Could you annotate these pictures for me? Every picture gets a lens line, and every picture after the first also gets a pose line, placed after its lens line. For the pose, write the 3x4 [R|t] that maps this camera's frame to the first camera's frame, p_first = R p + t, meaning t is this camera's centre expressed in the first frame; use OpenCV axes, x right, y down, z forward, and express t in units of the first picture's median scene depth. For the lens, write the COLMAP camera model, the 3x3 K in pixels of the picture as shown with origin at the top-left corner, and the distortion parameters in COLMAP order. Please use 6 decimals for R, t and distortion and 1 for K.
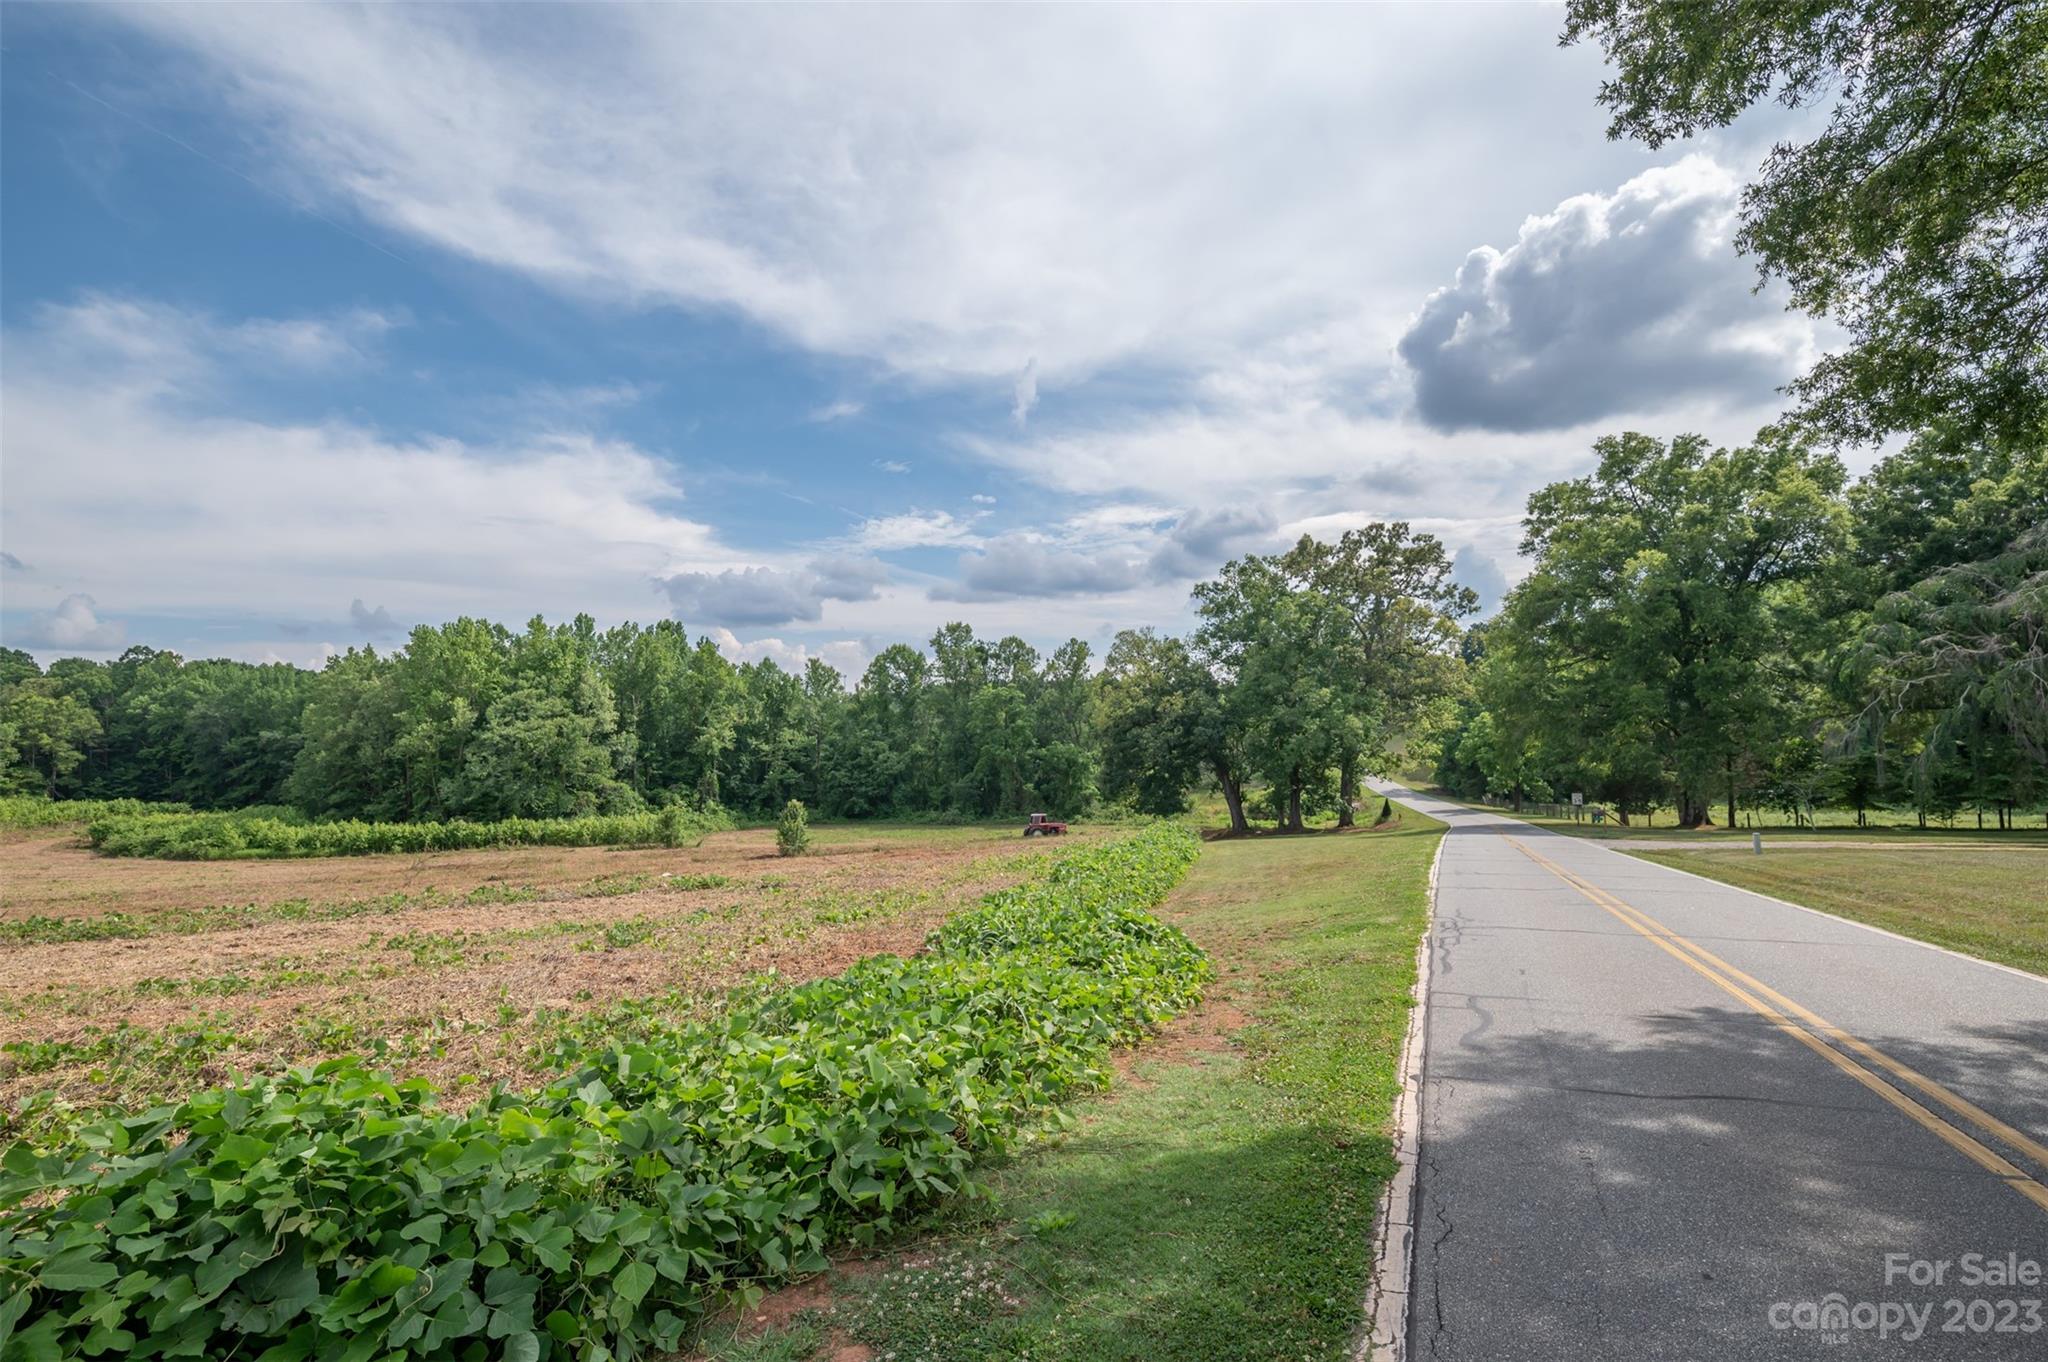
lens RADIAL K [[890.4, 0, 1023.5], [0, 890.4, 682.0], [0, 0, 1]] dist [-0.001287, -0.009303]
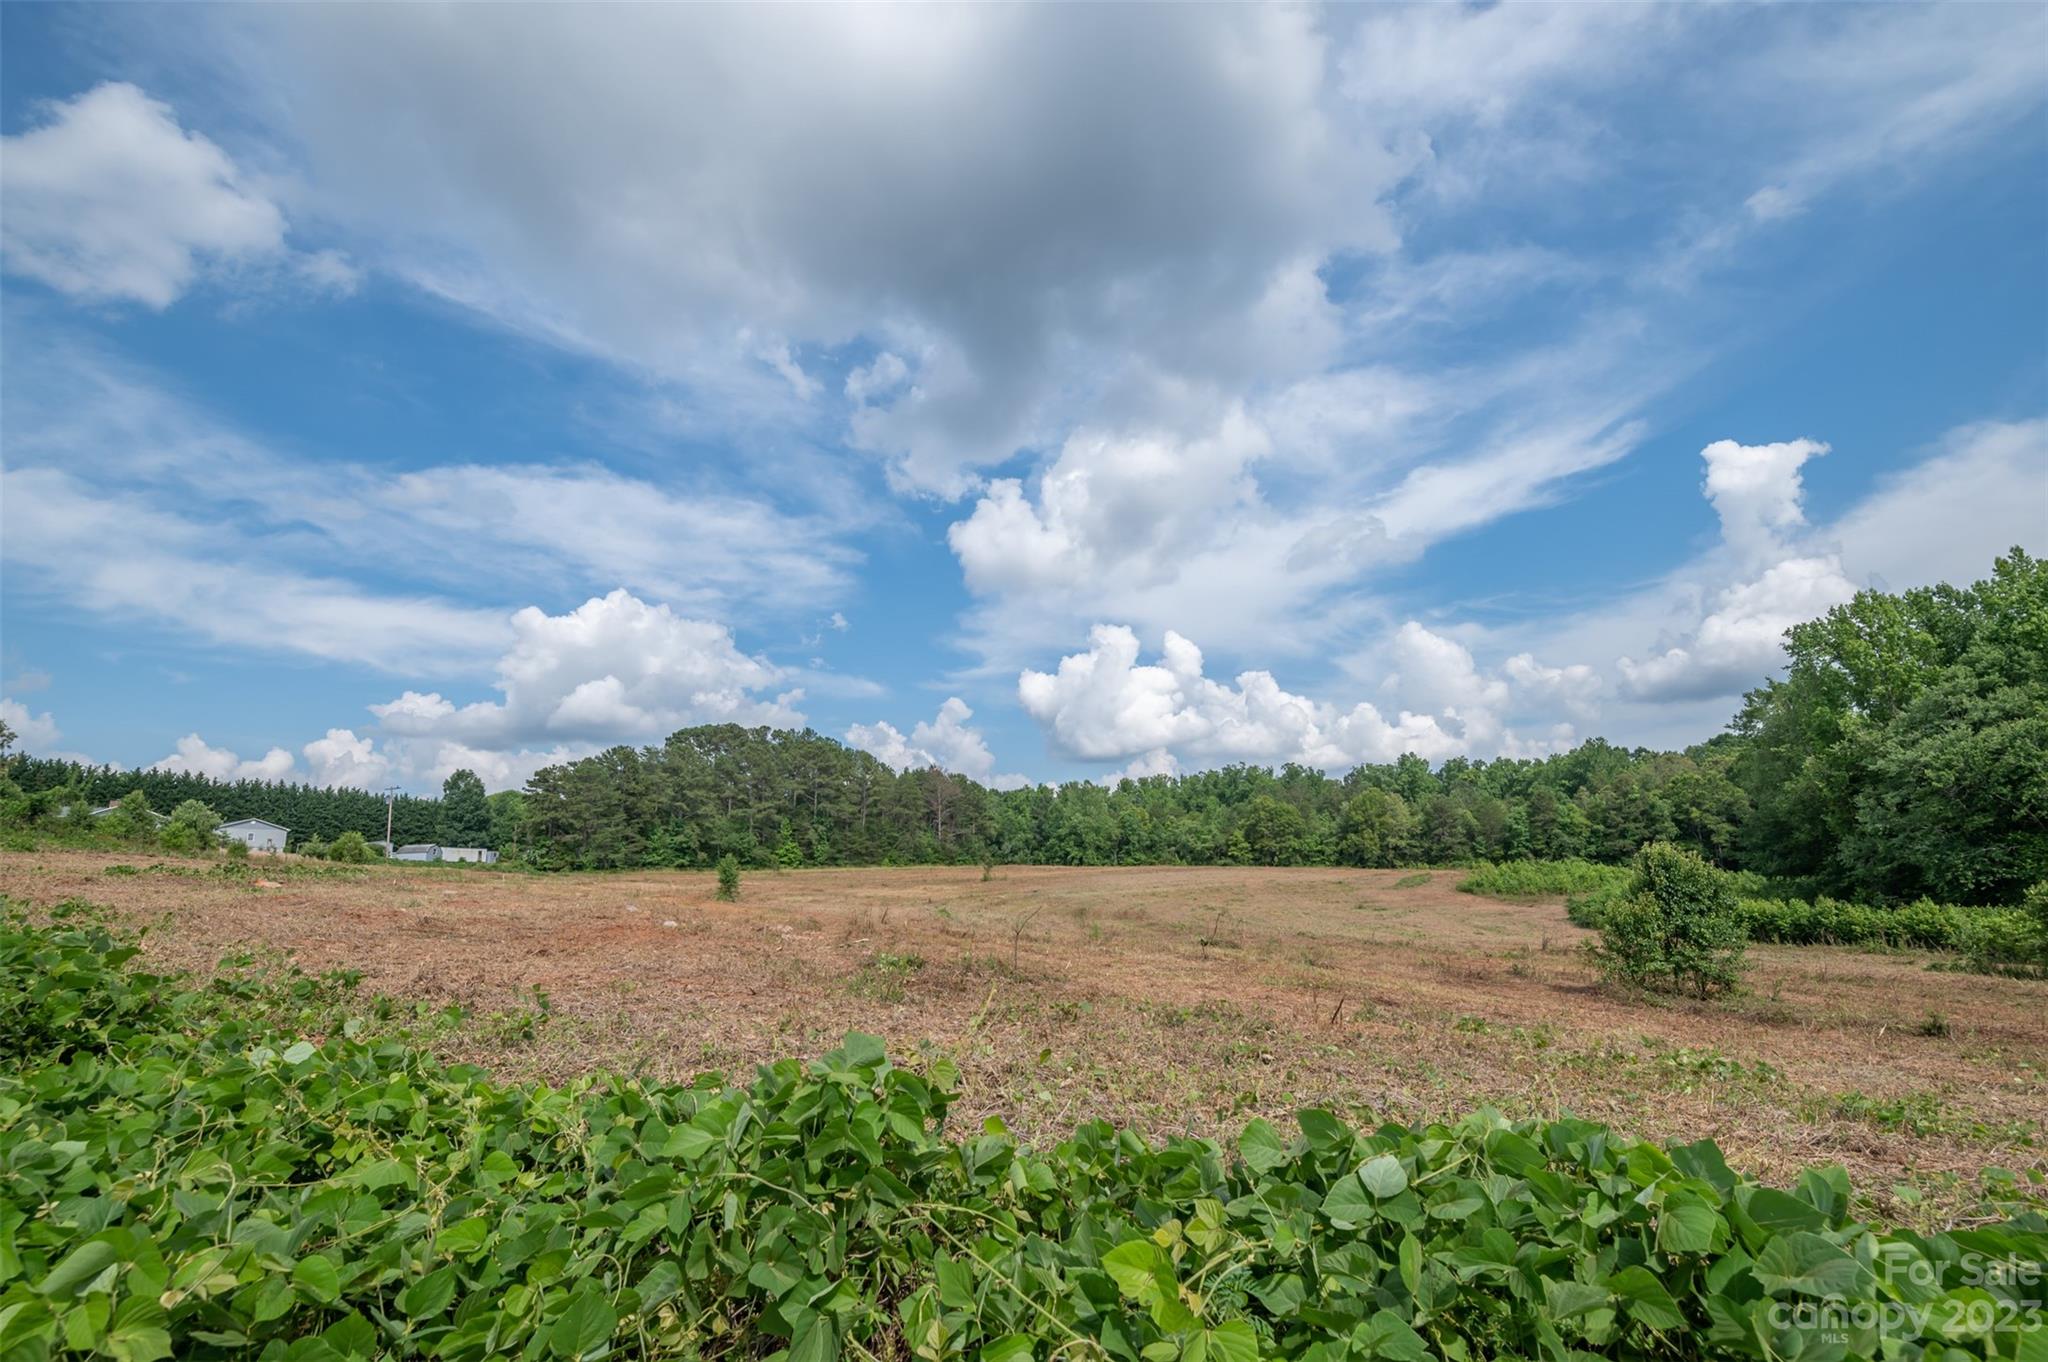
lens RADIAL K [[890.4, 0, 1063.4], [0, 890.4, 645.4], [0, 0, 1]] dist [-0.001287, -0.009303]
pose [[-0.159488, -0.230369, -0.959945, 0.094514], [0.092389, 0.964641, -0.246846, 0.078326], [0.982867, -0.128057, -0.132565, 0.503373]]
